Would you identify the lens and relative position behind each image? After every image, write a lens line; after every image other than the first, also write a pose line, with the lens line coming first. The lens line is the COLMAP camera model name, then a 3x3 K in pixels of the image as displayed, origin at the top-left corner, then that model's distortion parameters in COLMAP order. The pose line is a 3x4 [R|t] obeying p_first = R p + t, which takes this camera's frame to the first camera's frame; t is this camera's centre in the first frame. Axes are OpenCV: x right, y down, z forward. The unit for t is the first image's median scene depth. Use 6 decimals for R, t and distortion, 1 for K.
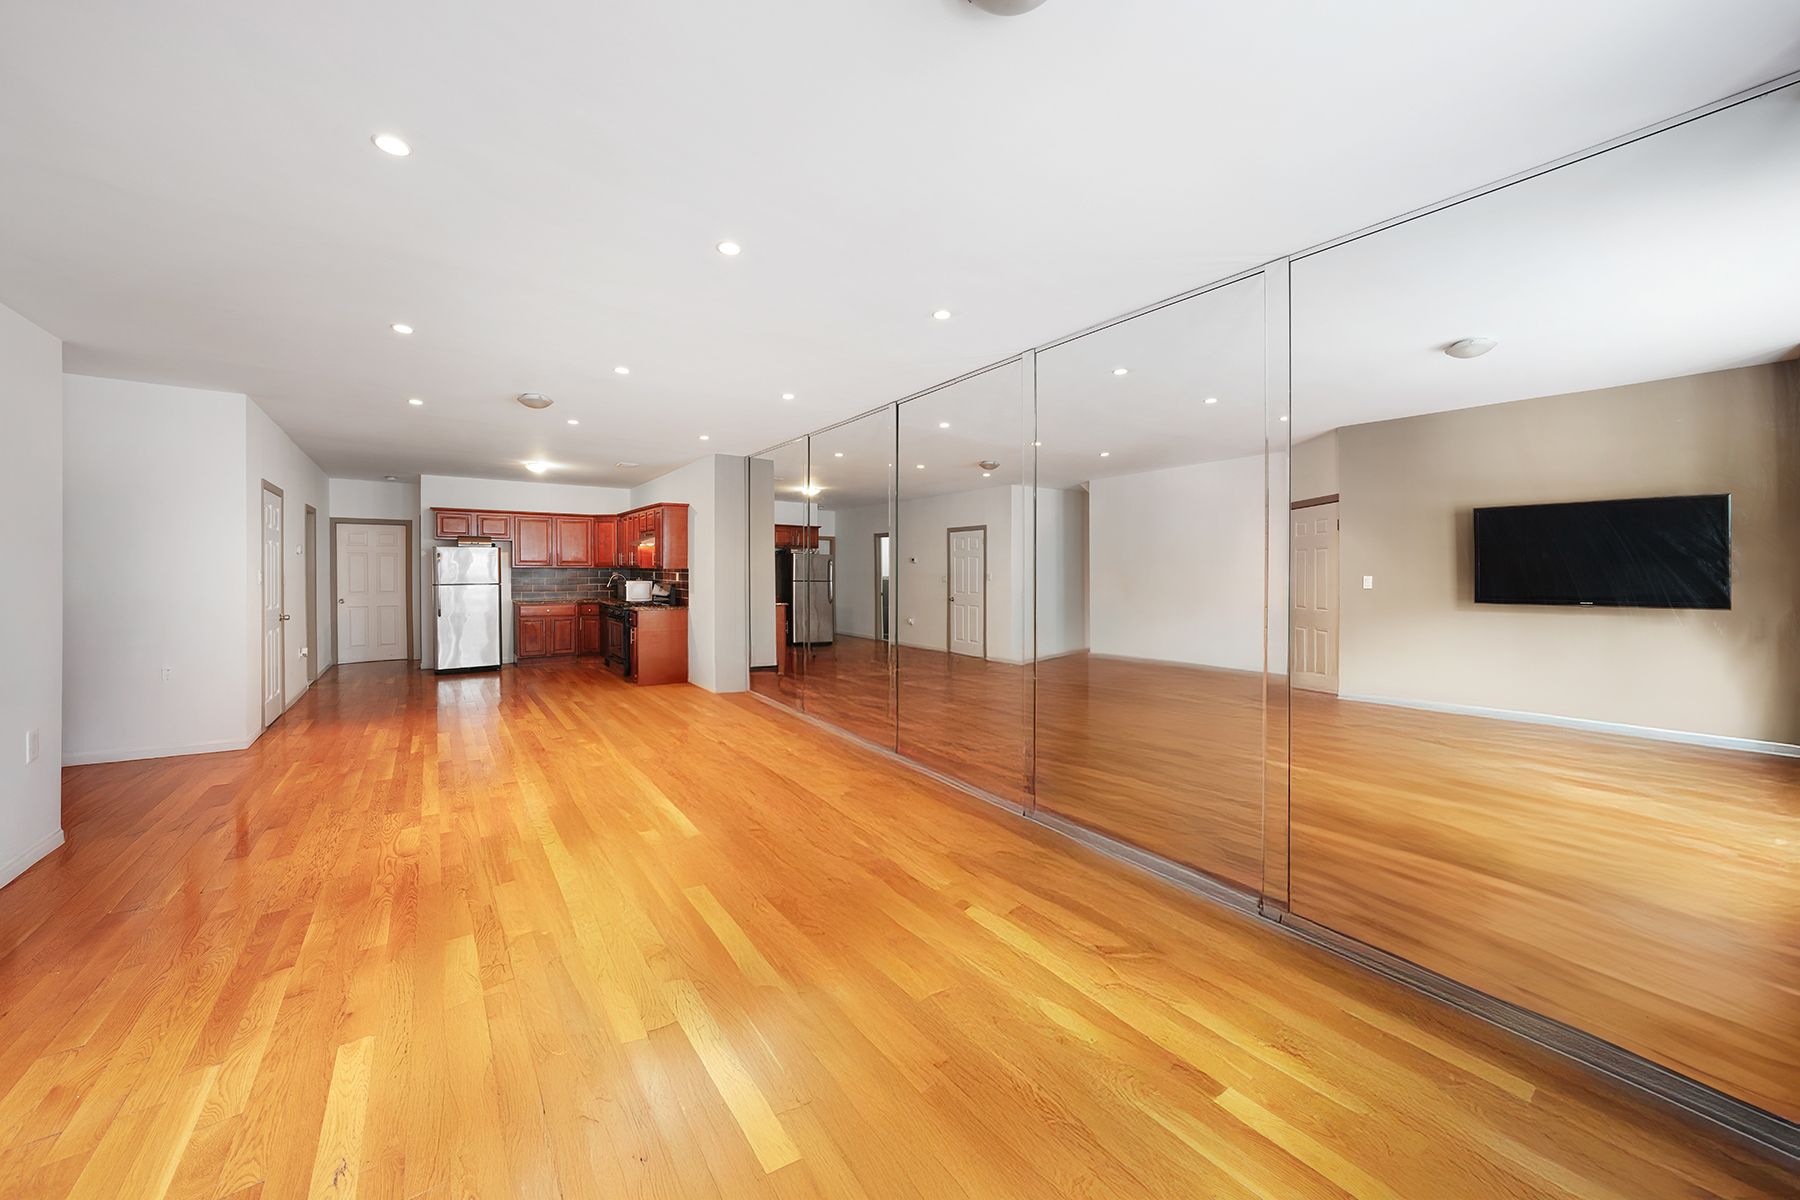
lens RADIAL K [[672.3, 0, 901.8], [0, 672.3, 582.9], [0, 0, 1]] dist [0.000594, 0.000028]
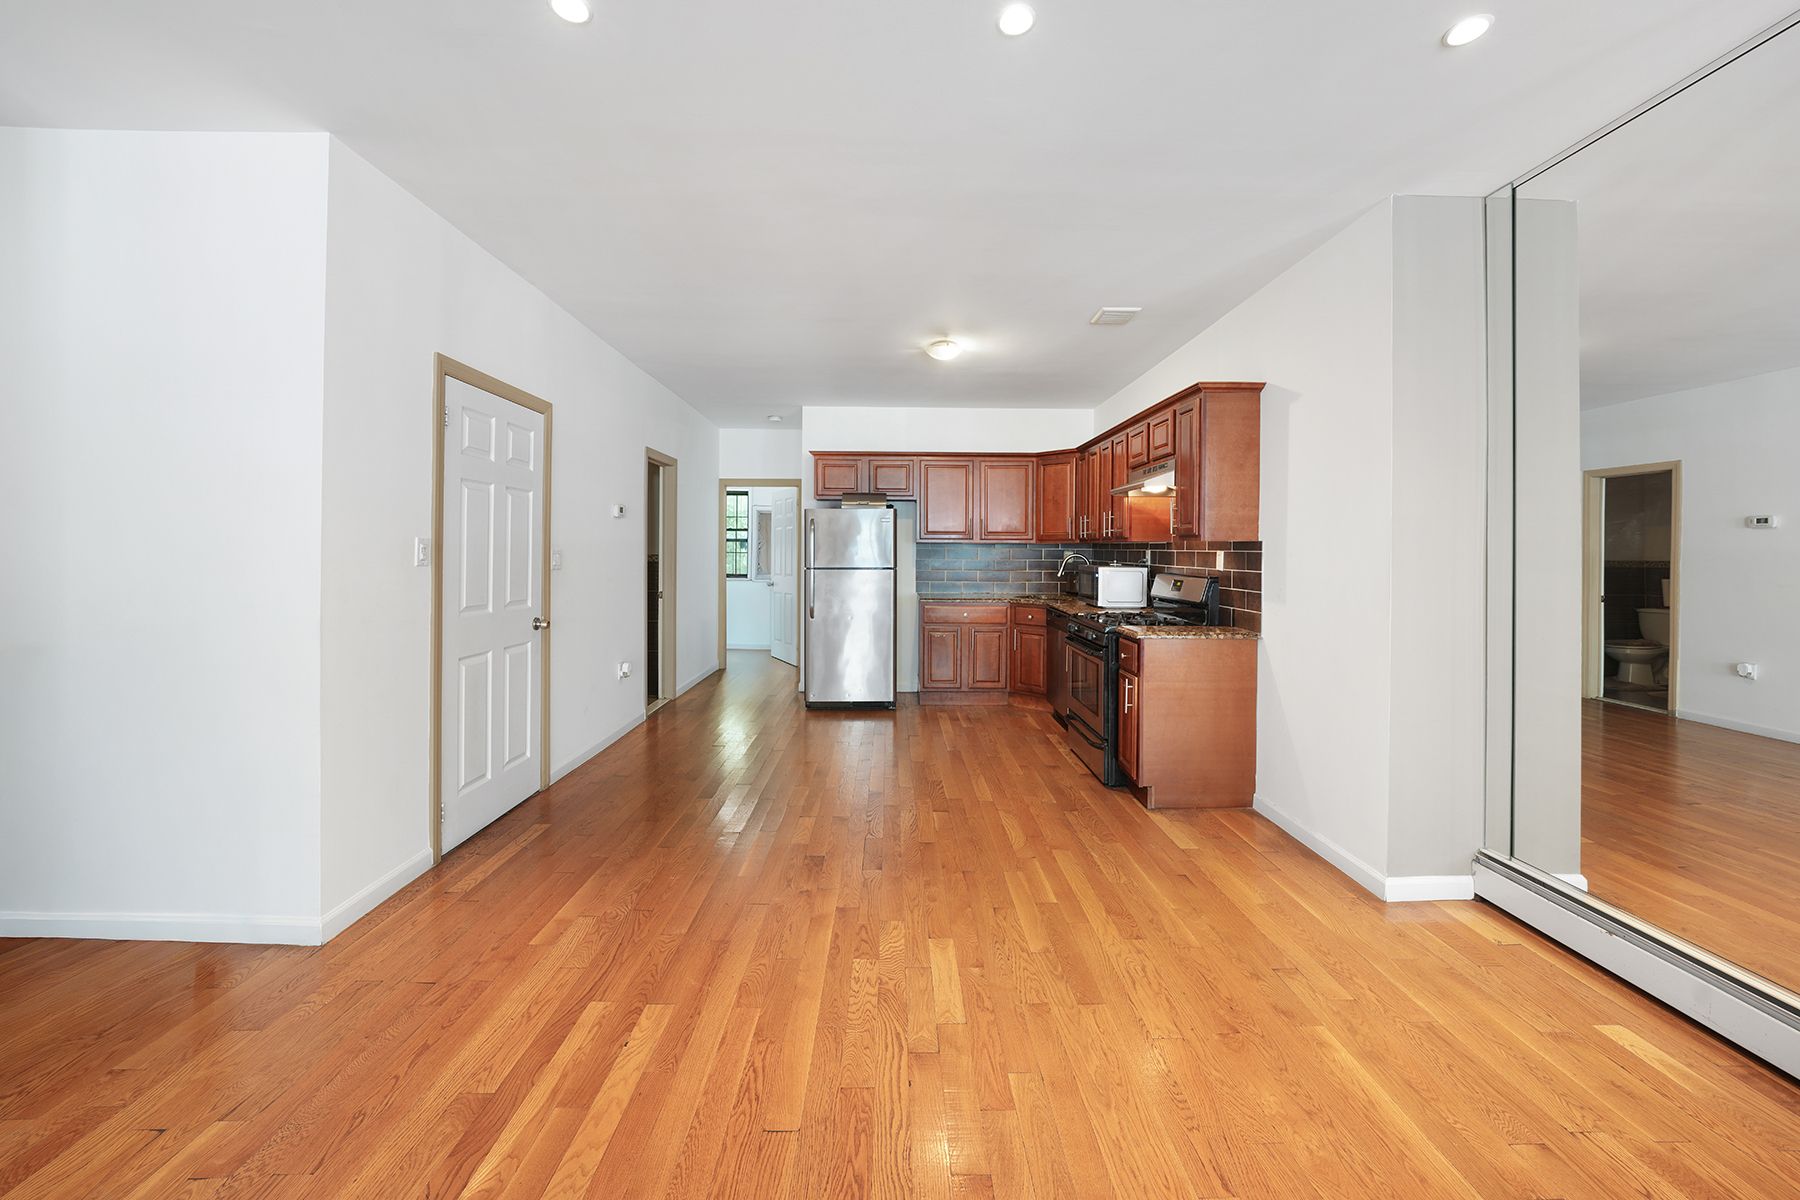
lens RADIAL K [[678.9, 0, 900.8], [0, 678.9, 554.7], [0, 0, 1]] dist [-0.000141, 0.000001]
pose [[0.823305, 0.005250, -0.567575, -0.239621], [-0.013421, 0.999858, -0.010219, -0.004786], [0.567440, 0.016031, 0.823259, 0.486655]]
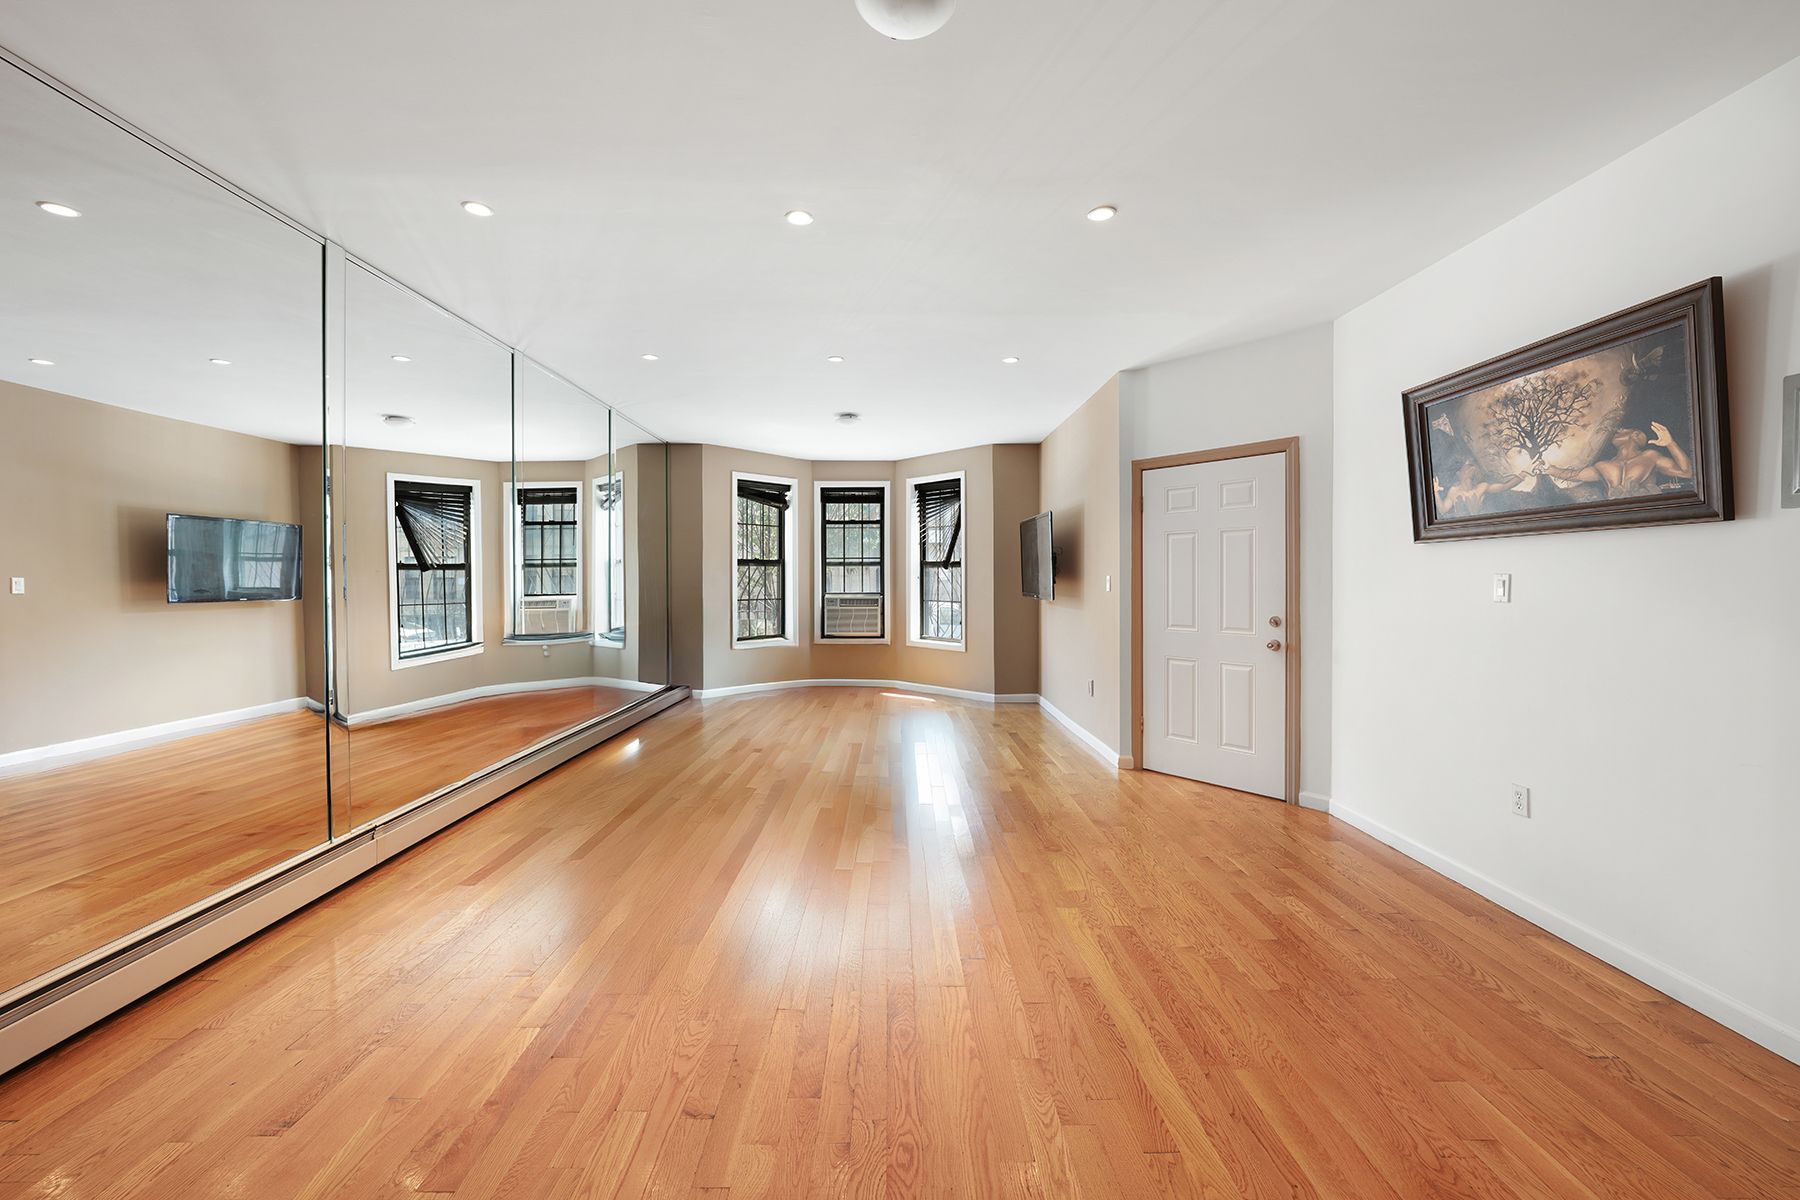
lens RADIAL K [[717.8, 0, 897.0], [0, 717.8, 587.1], [0, 0, 1]] dist [-0.000174, -0.000003]
pose [[-0.823209, -0.002116, 0.567735, -0.719625], [0.011730, 0.999716, 0.020735, -0.005662], [-0.567618, 0.023728, -0.822950, 1.254756]]
